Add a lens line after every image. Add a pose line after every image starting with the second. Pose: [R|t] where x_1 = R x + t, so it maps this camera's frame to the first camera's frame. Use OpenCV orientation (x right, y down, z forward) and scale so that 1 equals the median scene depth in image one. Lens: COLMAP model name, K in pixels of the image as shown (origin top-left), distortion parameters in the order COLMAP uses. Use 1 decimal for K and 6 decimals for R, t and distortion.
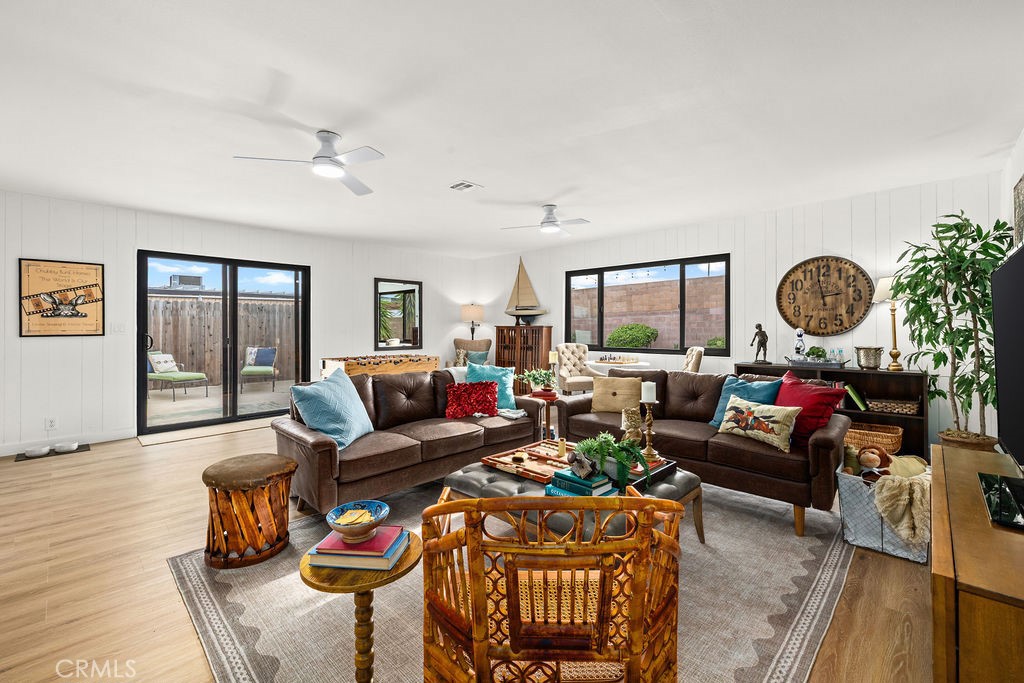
lens RADIAL K [[435.1, 0, 509.1], [0, 435.1, 332.6], [0, 0, 1]] dist [0.002221, -0.000052]
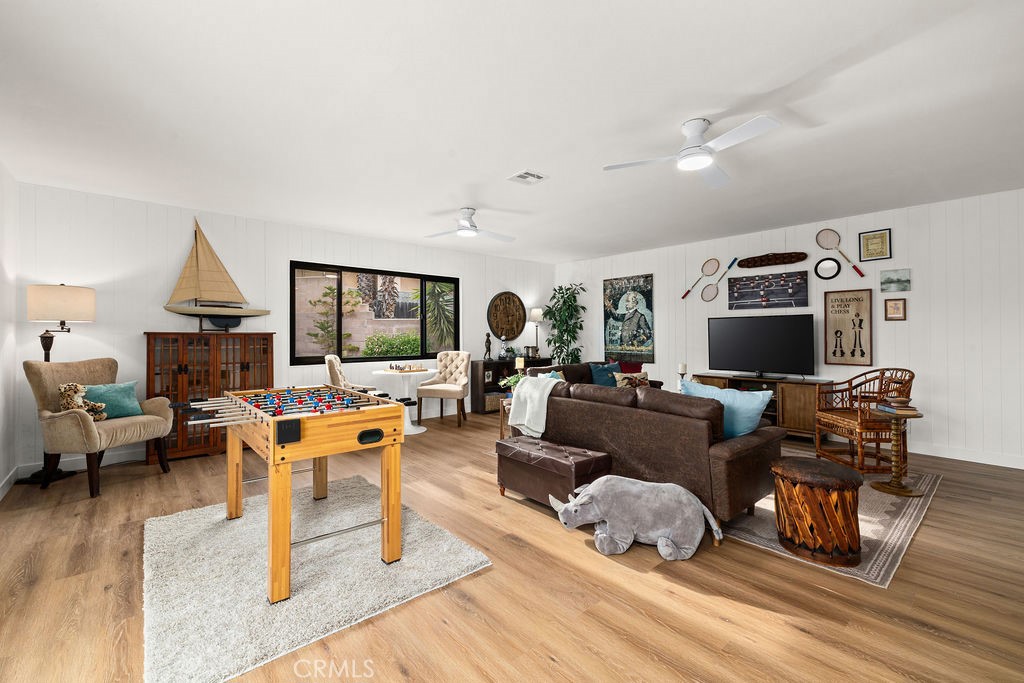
lens RADIAL K [[428.9, 0, 508.0], [0, 428.9, 334.5], [0, 0, 1]] dist [0.001049, -0.000603]
pose [[0.092329, 0.007942, 0.995697, -0.577180], [0.016603, 0.999817, -0.009514, 0.000214], [-0.995590, 0.017410, 0.092180, 0.560253]]
